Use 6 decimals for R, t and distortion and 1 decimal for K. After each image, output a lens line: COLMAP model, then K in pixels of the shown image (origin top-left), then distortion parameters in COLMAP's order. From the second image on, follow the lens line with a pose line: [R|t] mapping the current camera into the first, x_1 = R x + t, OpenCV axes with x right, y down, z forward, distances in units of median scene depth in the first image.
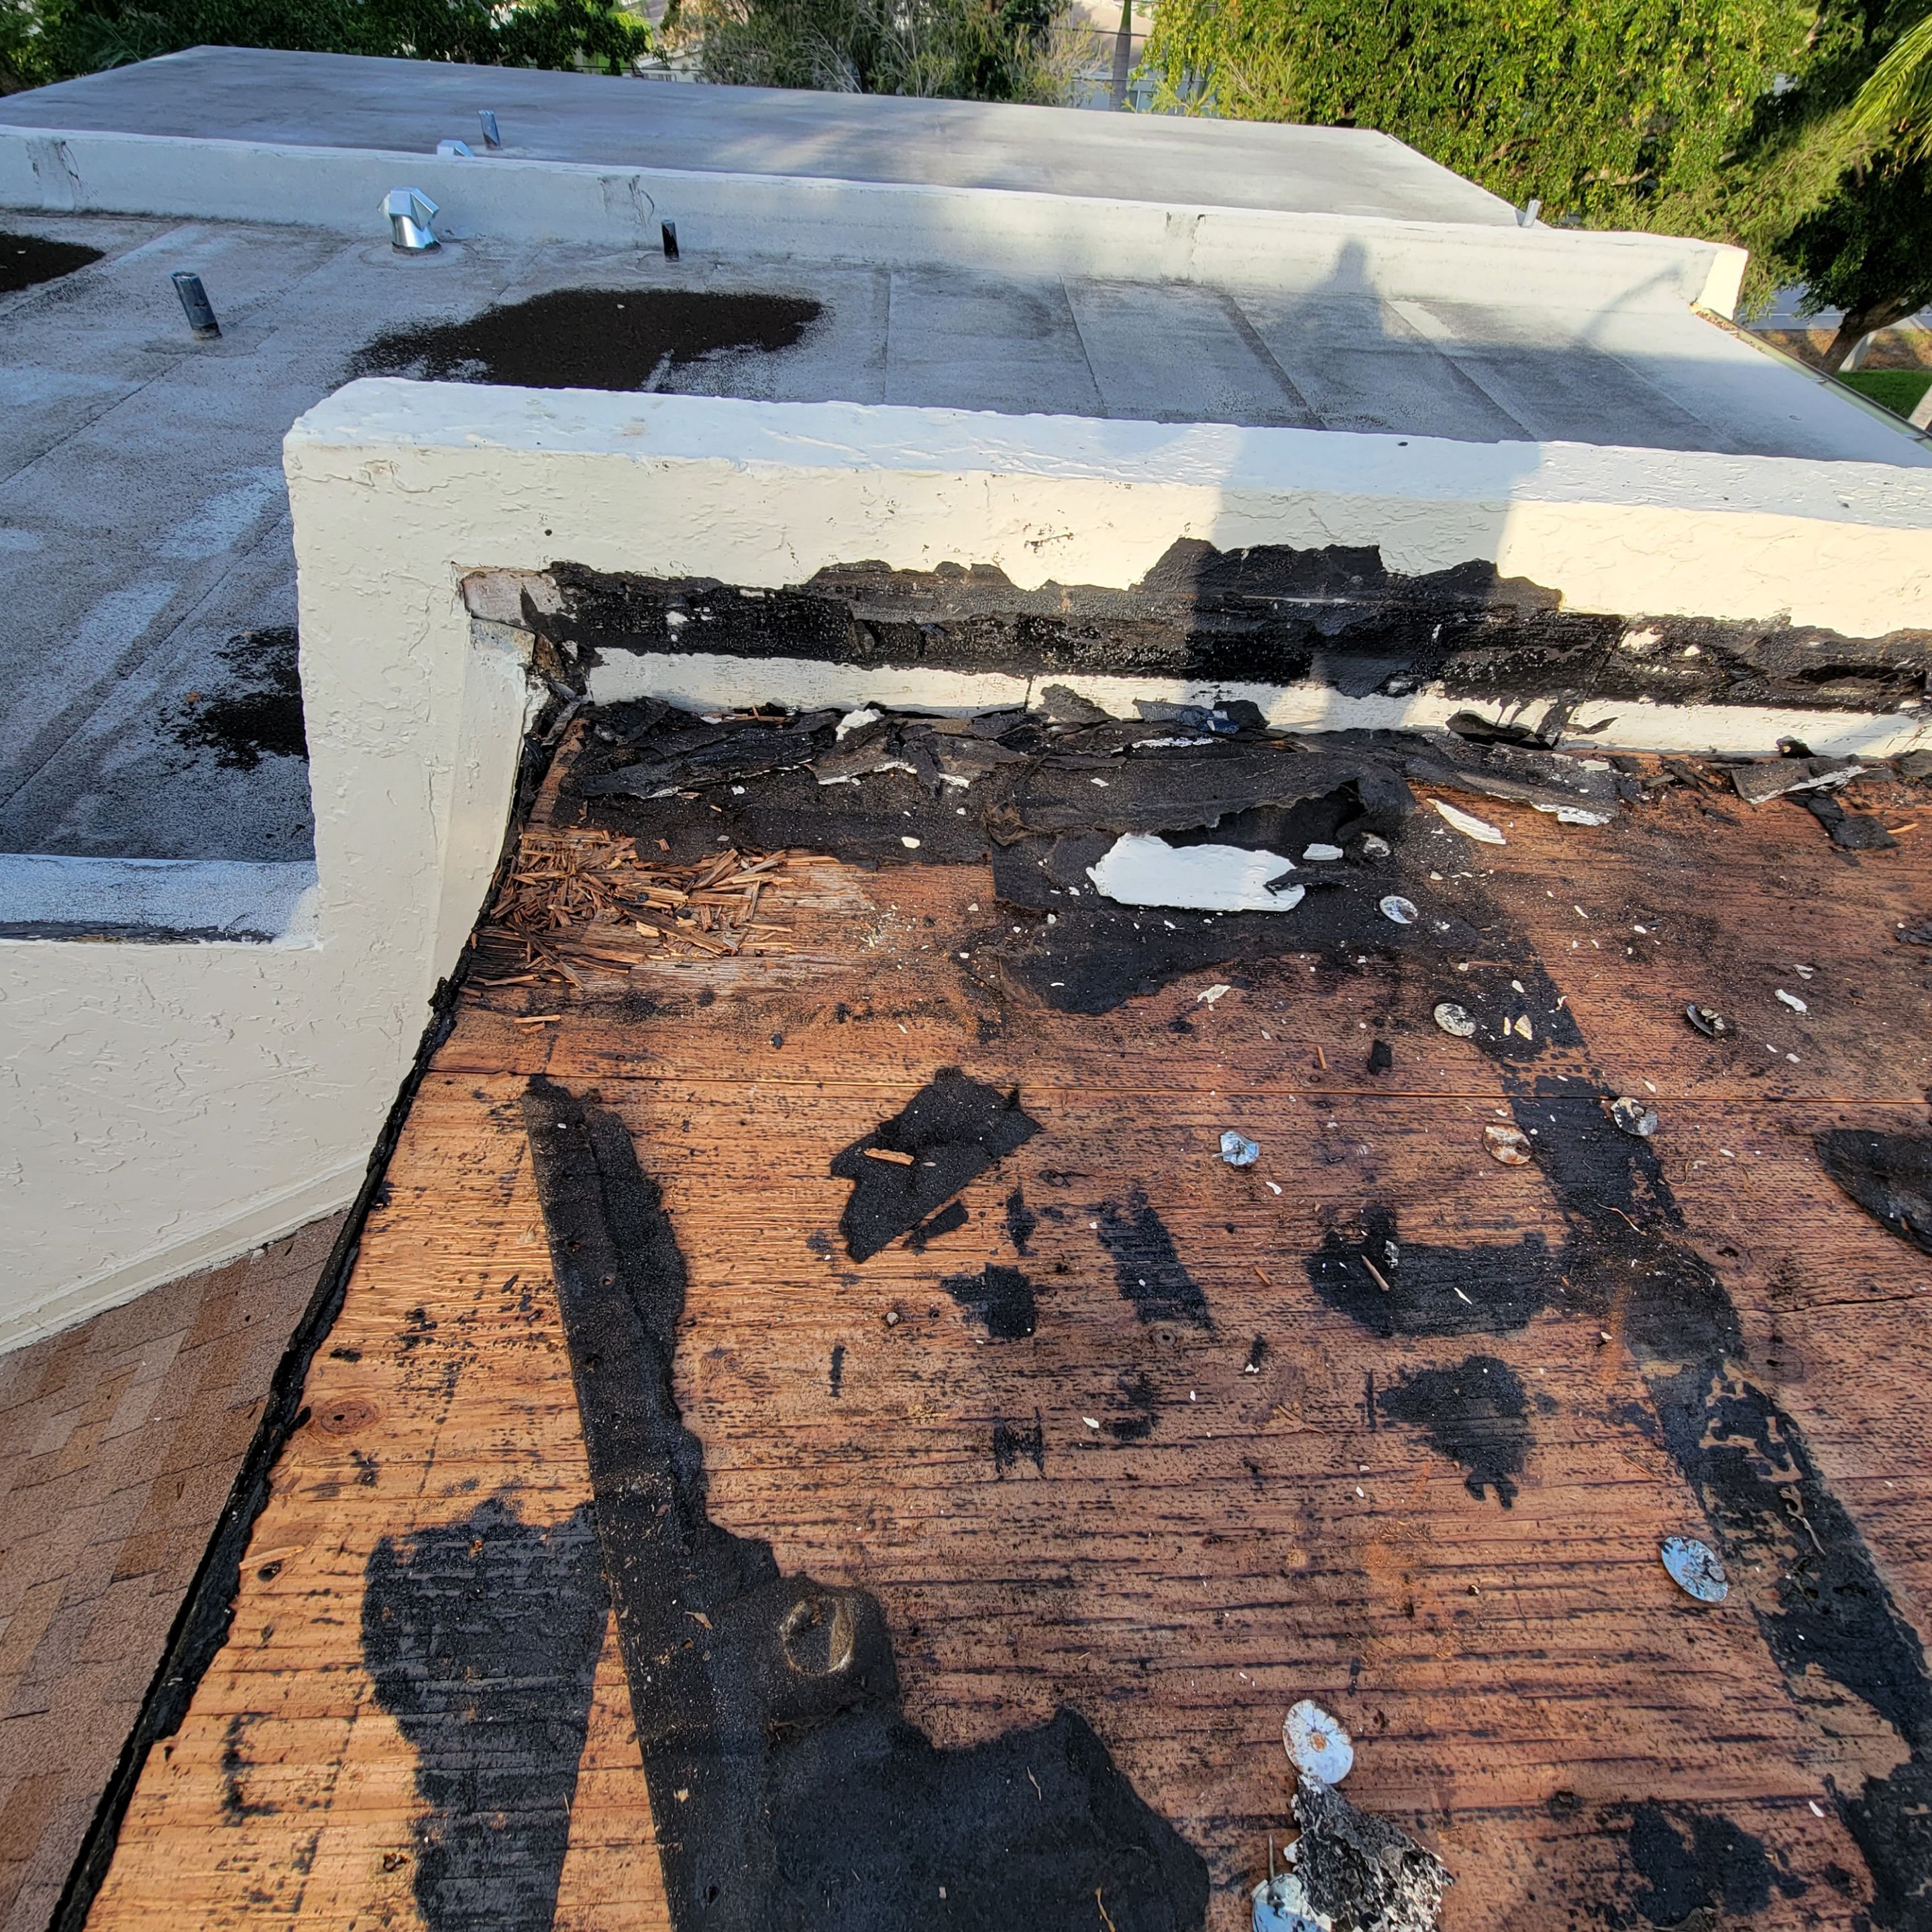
lens RADIAL K [[1047.5, 0, 960.5], [0, 1047.5, 962.8], [0, 0, 1]] dist [-0.006917, 0.001454]
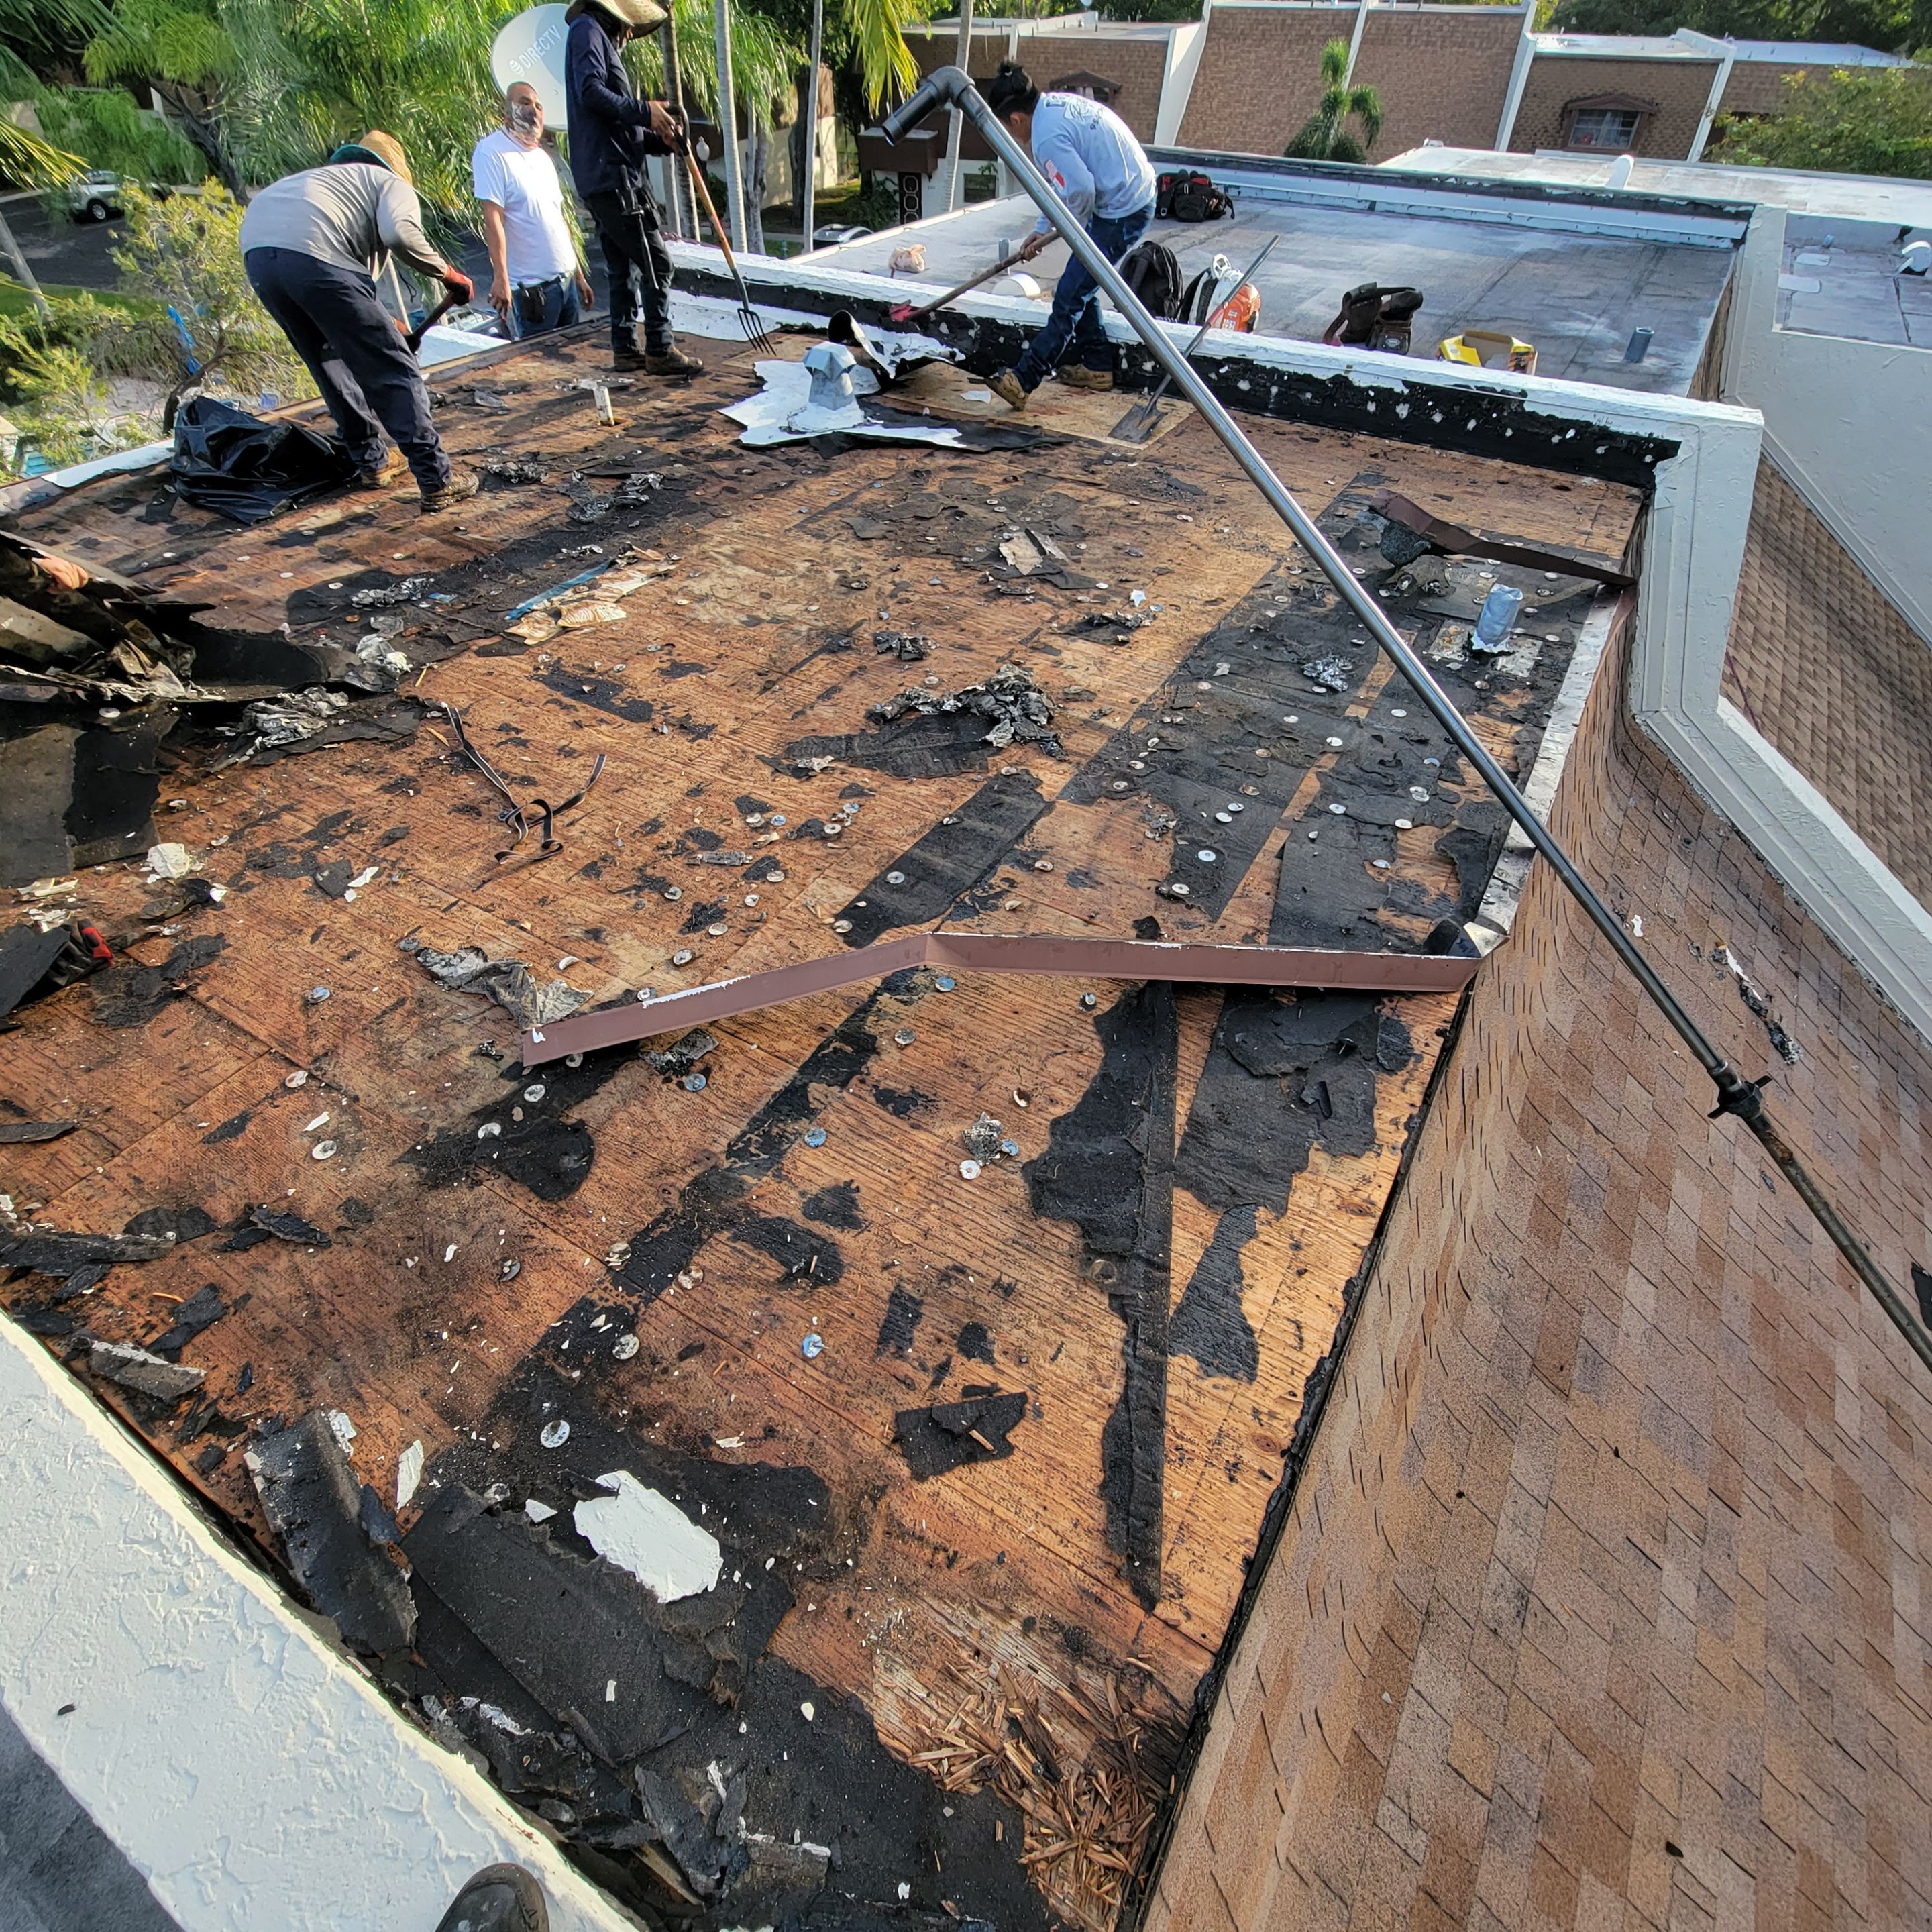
lens RADIAL K [[1047.5, 0, 960.5], [0, 1047.5, 962.8], [0, 0, 1]] dist [-0.006917, 0.001454]
pose [[-0.838395, -0.425079, 0.341178, -0.289605], [0.350900, 0.058050, 0.934612, -1.477518], [-0.417089, 0.903293, 0.100492, 0.104312]]
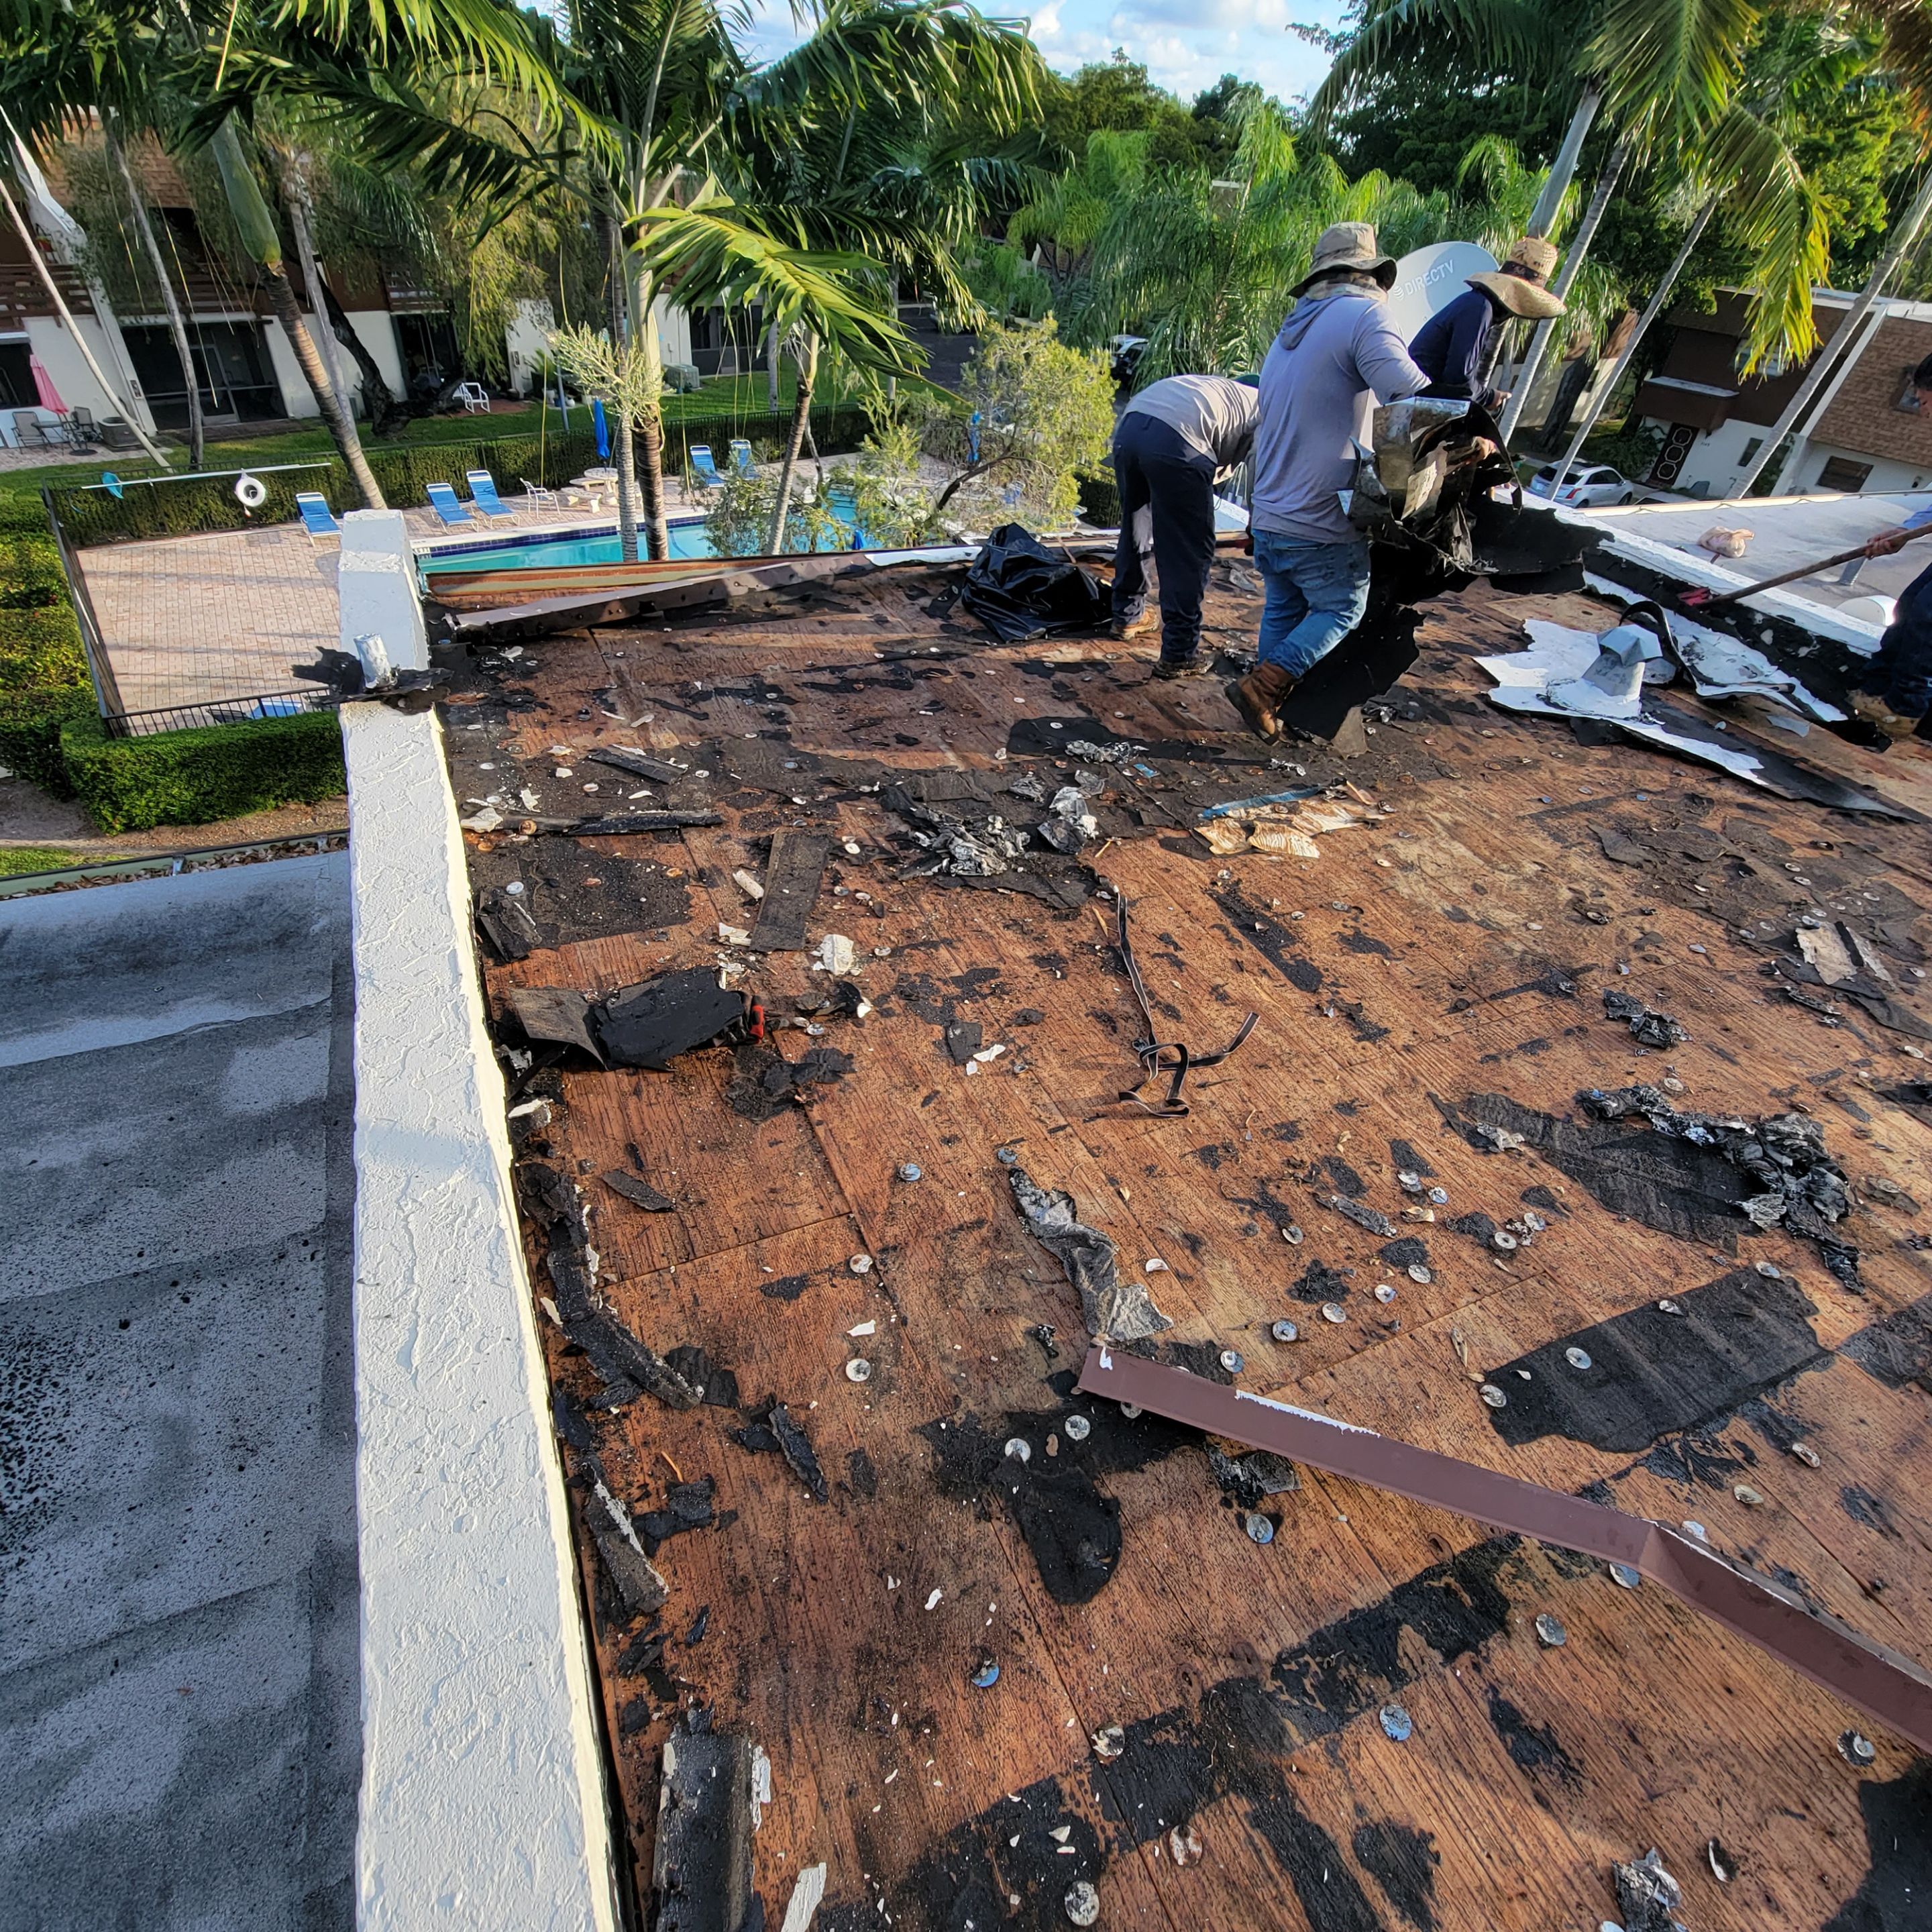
lens RADIAL K [[1047.5, 0, 960.5], [0, 1047.5, 962.8], [0, 0, 1]] dist [-0.006917, 0.001454]
pose [[-0.381242, -0.645261, 0.662037, 0.488502], [0.592396, 0.379265, 0.710792, -1.471116], [-0.709734, 0.663172, 0.237658, 0.107699]]
